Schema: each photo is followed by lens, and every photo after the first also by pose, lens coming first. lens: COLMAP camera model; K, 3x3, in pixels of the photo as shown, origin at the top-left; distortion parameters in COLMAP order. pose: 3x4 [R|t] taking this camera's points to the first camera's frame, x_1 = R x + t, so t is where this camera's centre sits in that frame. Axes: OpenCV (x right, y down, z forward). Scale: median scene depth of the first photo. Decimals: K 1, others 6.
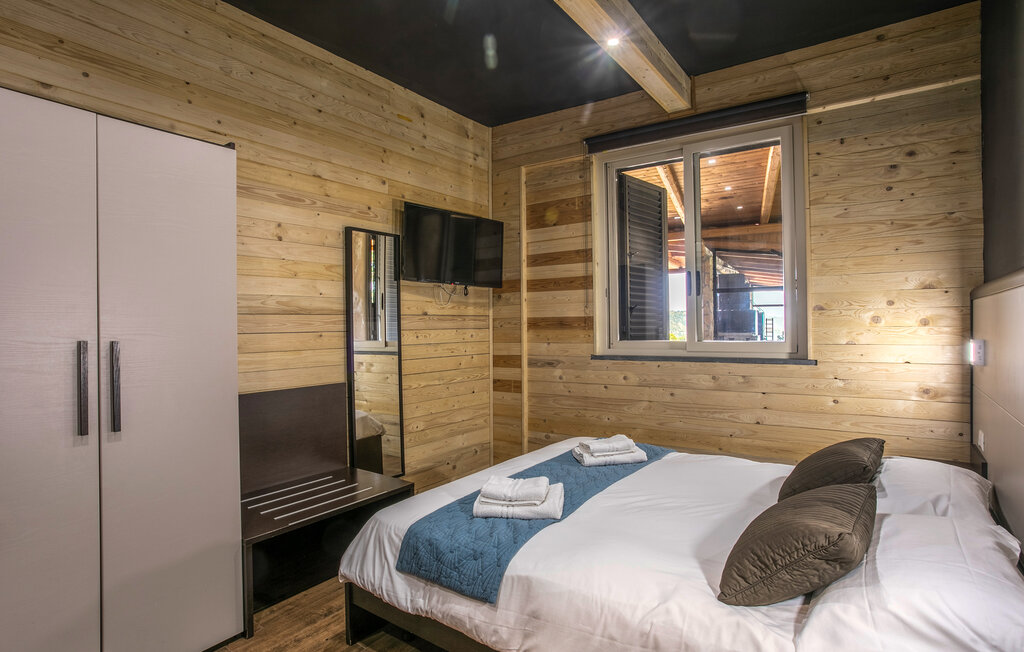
lens RADIAL K [[524.6, 0, 512.0], [0, 524.6, 326.0], [0, 0, 1]] dist [0.002384, 0.000472]
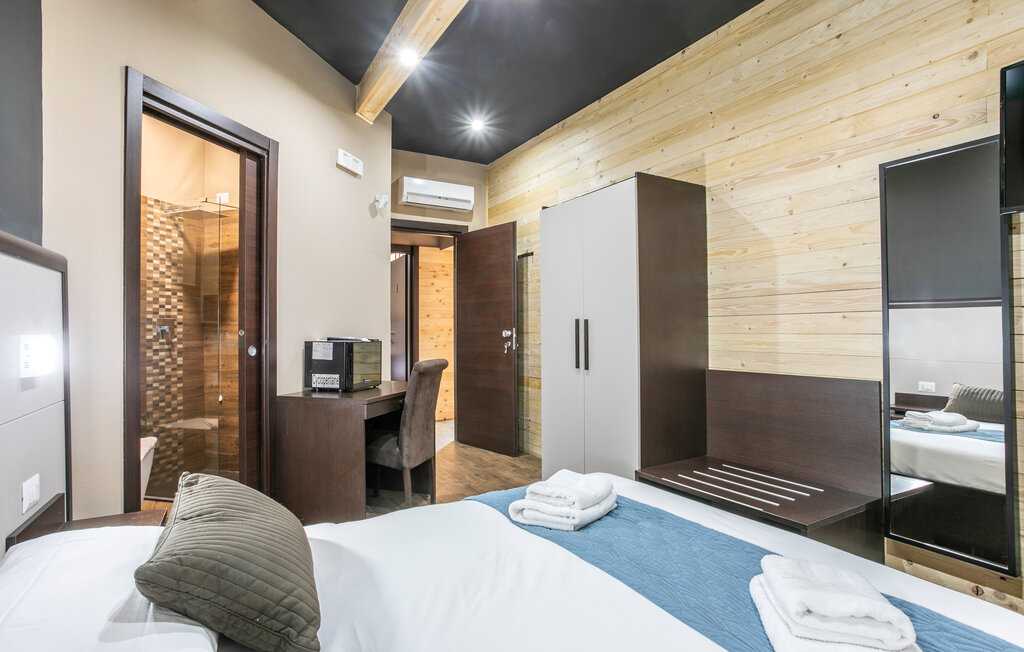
lens RADIAL K [[524.6, 0, 512.0], [0, 524.6, 326.0], [0, 0, 1]] dist [0.002384, 0.000472]
pose [[-0.408782, 0.008462, -0.912593, 0.614244], [0.009729, 0.999941, 0.004914, 0.025208], [0.912580, -0.006870, -0.408840, 0.932318]]
